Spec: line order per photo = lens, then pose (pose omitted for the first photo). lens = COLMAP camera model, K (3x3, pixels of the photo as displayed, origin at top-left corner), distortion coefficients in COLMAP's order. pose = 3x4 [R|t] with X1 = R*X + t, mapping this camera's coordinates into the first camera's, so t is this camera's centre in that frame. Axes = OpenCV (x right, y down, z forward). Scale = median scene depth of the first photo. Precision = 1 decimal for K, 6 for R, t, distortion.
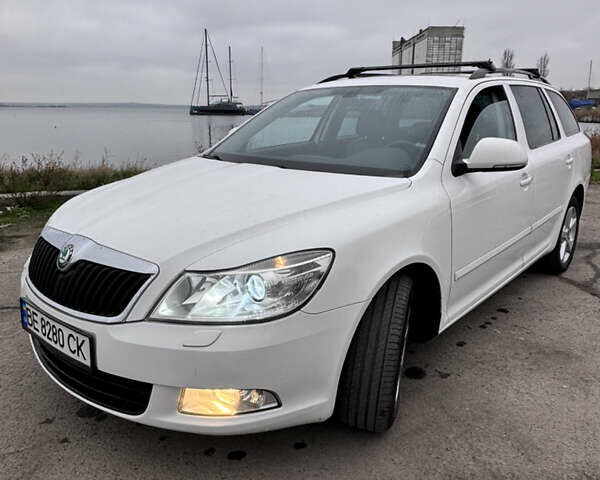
lens RADIAL K [[497.9, 0, 300.1], [0, 497.9, 237.4], [0, 0, 1]] dist [0.054832, -0.085329]
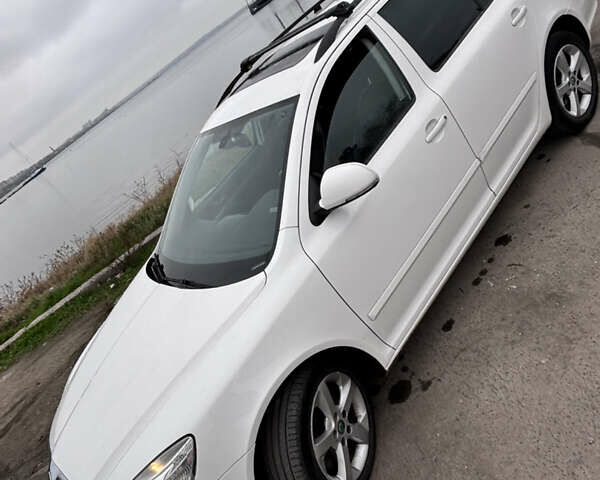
lens RADIAL K [[497.8, 0, 300.0], [0, 497.8, 240.0], [0, 0, 1]] dist [0.064482, -0.100495]
pose [[0.818854, -0.447803, -0.359096, 0.543868], [0.528941, 0.831647, 0.169067, -0.247876], [0.222932, -0.328382, 0.917860, 0.131408]]
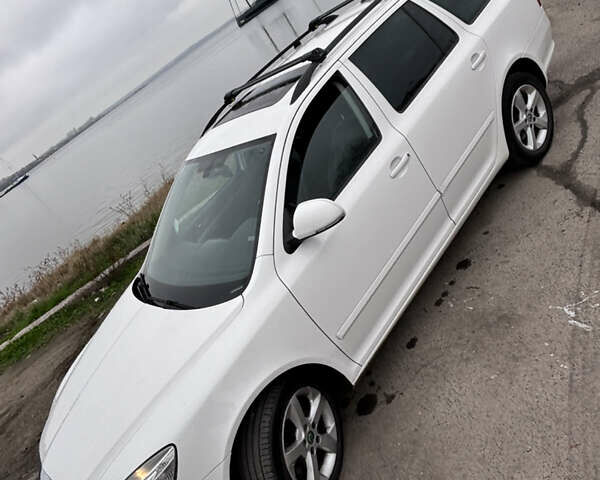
lens RADIAL K [[497.8, 0, 300.0], [0, 497.8, 240.0], [0, 0, 1]] dist [0.064482, -0.100495]
pose [[0.832571, -0.448214, -0.325469, 0.604669], [0.517078, 0.839590, 0.166491, -0.277374], [0.198637, -0.306909, 0.930780, 0.063647]]
